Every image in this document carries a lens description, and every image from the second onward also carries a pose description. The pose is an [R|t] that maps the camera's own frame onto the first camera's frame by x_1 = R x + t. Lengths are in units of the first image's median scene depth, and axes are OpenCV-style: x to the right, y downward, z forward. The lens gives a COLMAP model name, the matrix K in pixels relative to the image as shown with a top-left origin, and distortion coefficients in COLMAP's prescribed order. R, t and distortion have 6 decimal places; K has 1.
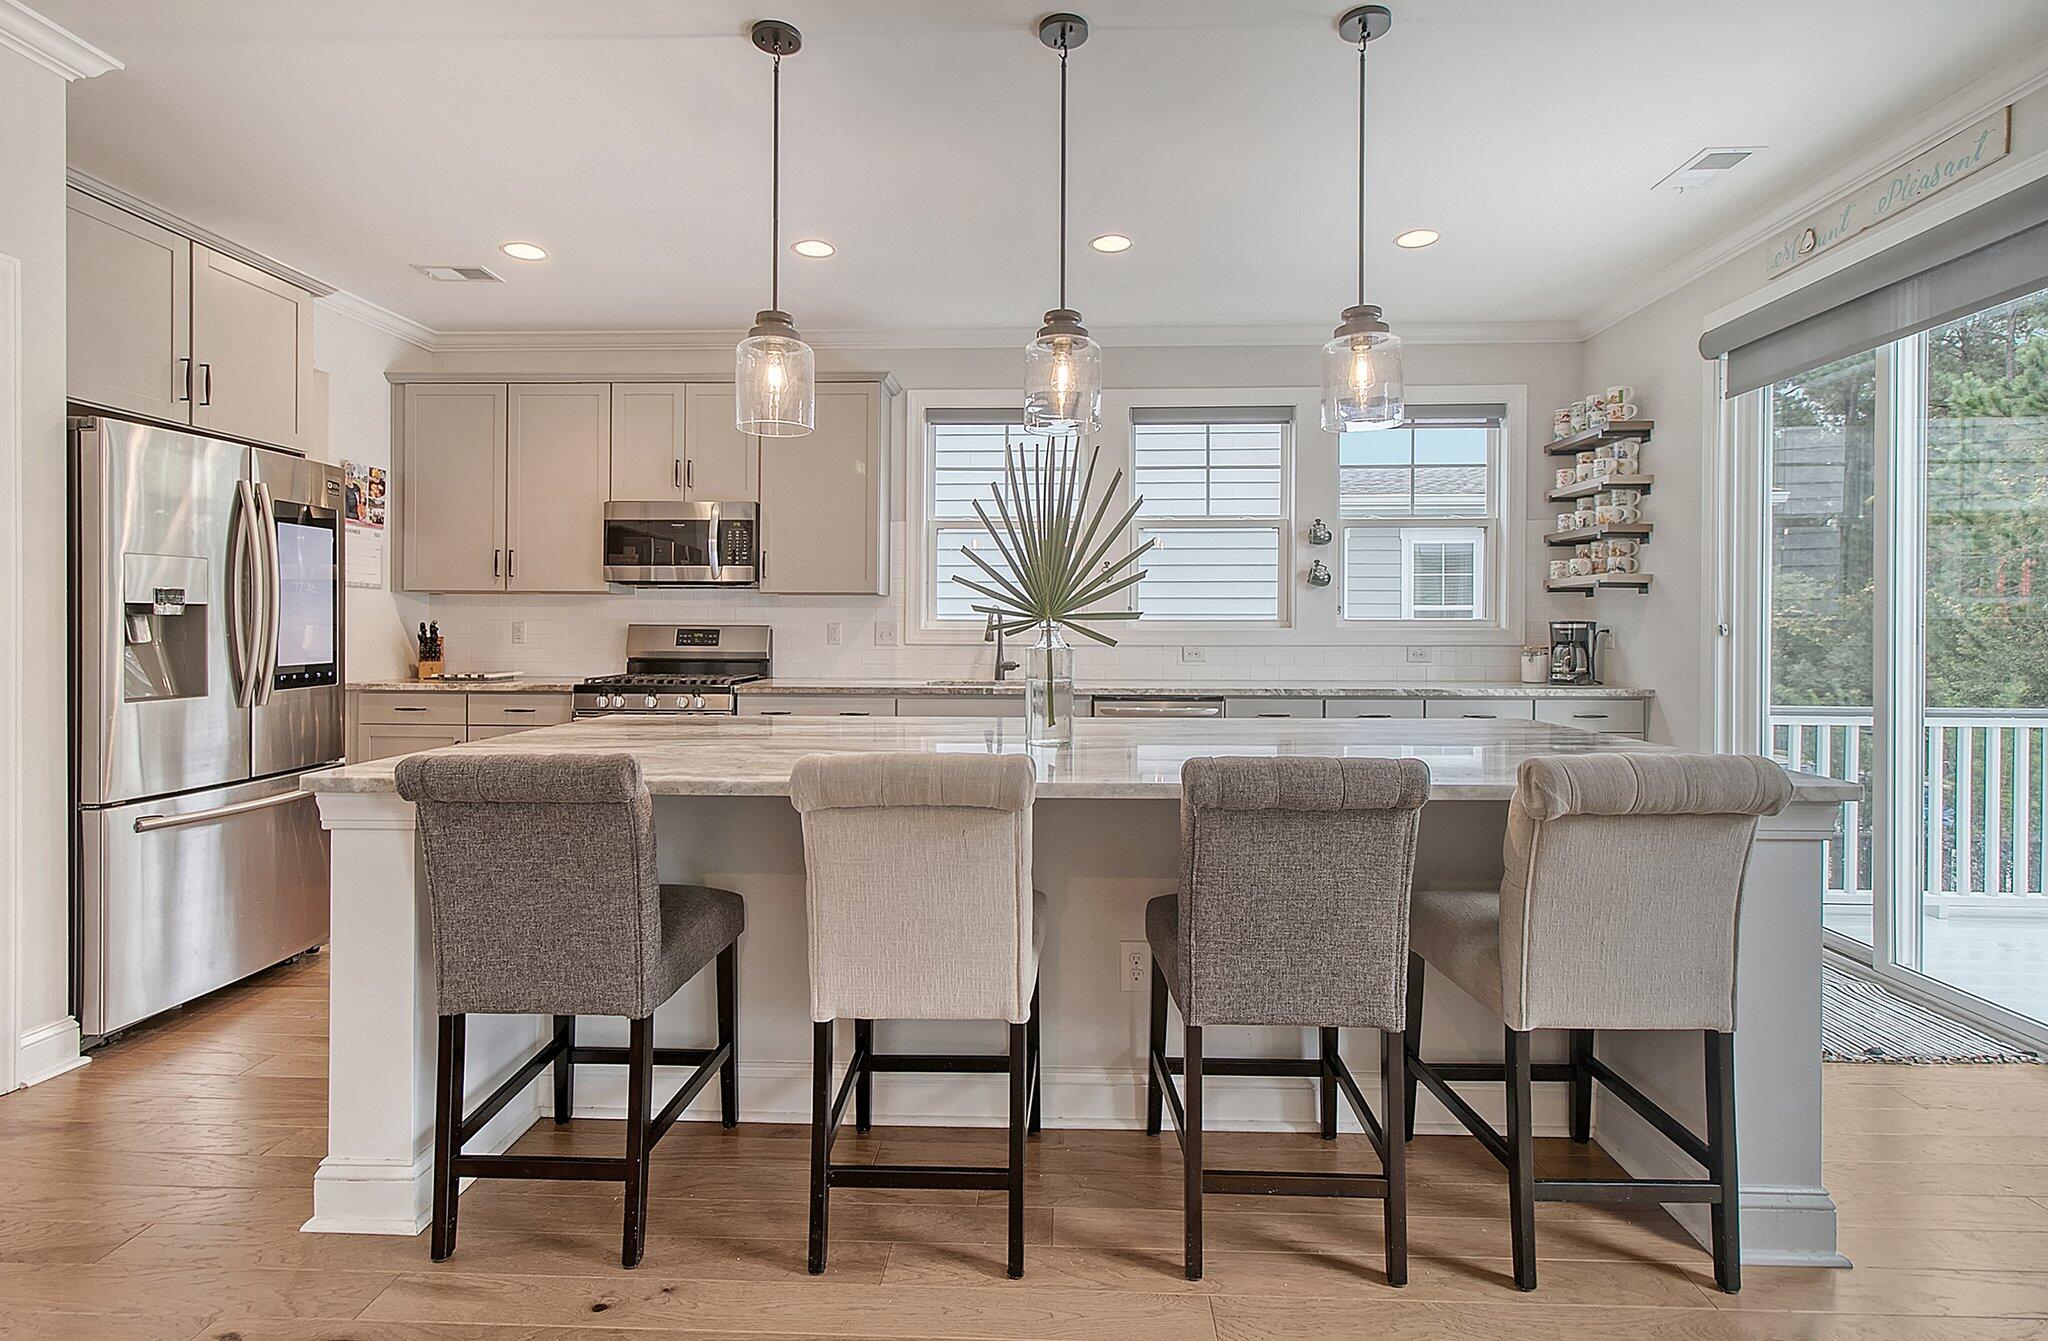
lens RADIAL K [[983.1, 0, 1028.9], [0, 983.1, 636.6], [0, 0, 1]] dist [0.001003, 0.000261]
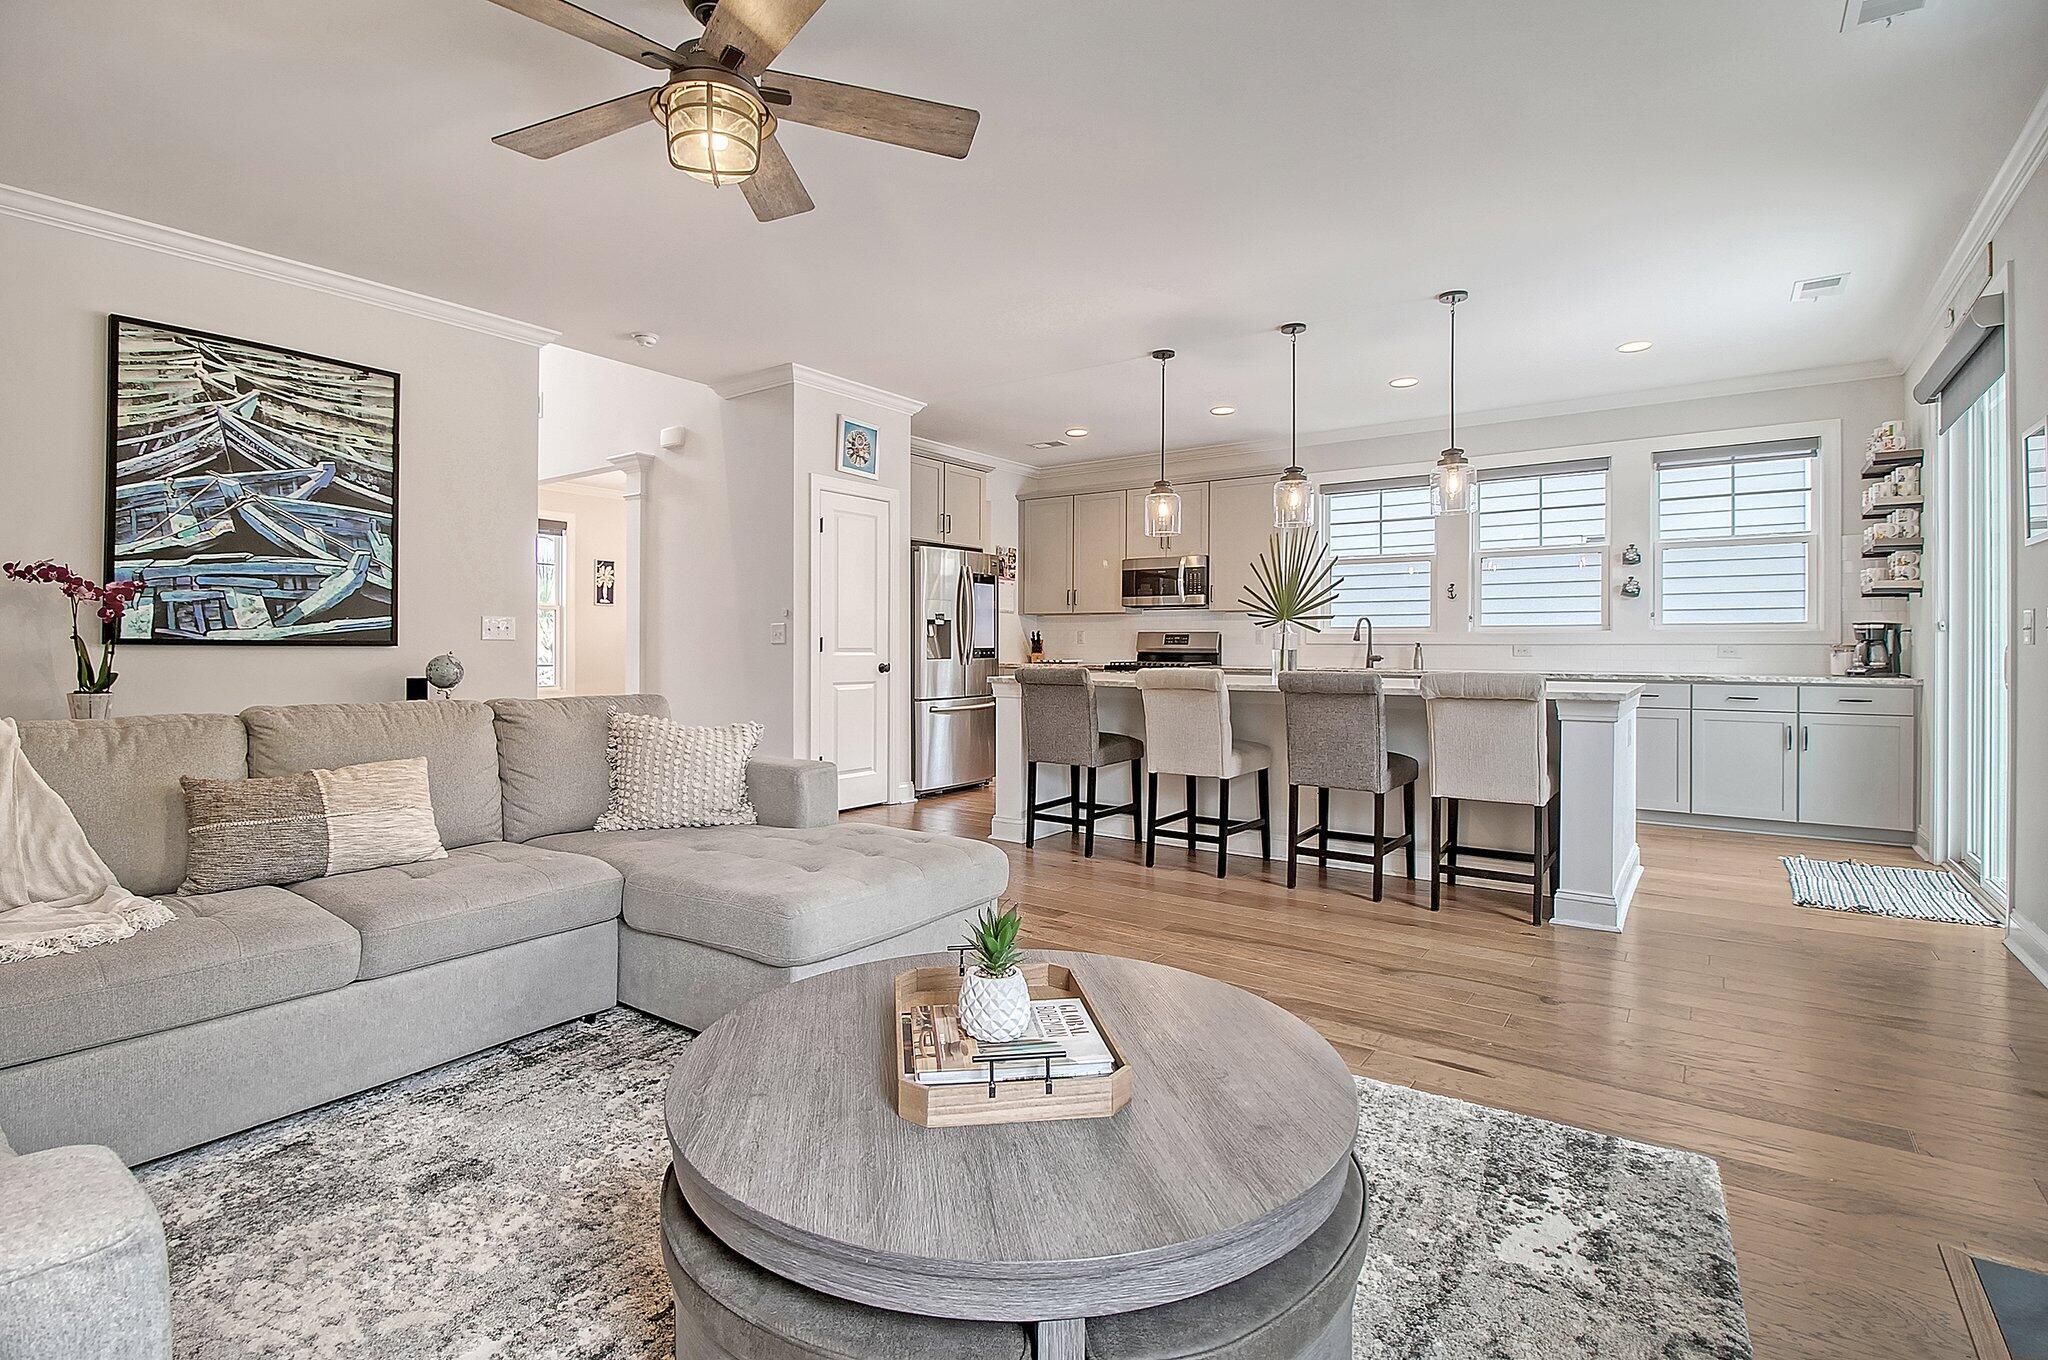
lens RADIAL K [[985.3, 0, 1030.0], [0, 985.3, 630.3], [0, 0, 1]] dist [0.000829, -0.019496]
pose [[0.843026, -0.009292, -0.537792, 0.349616], [-0.005653, 0.999642, -0.026133, 0.031153], [0.537843, 0.025071, 0.842672, -0.523531]]
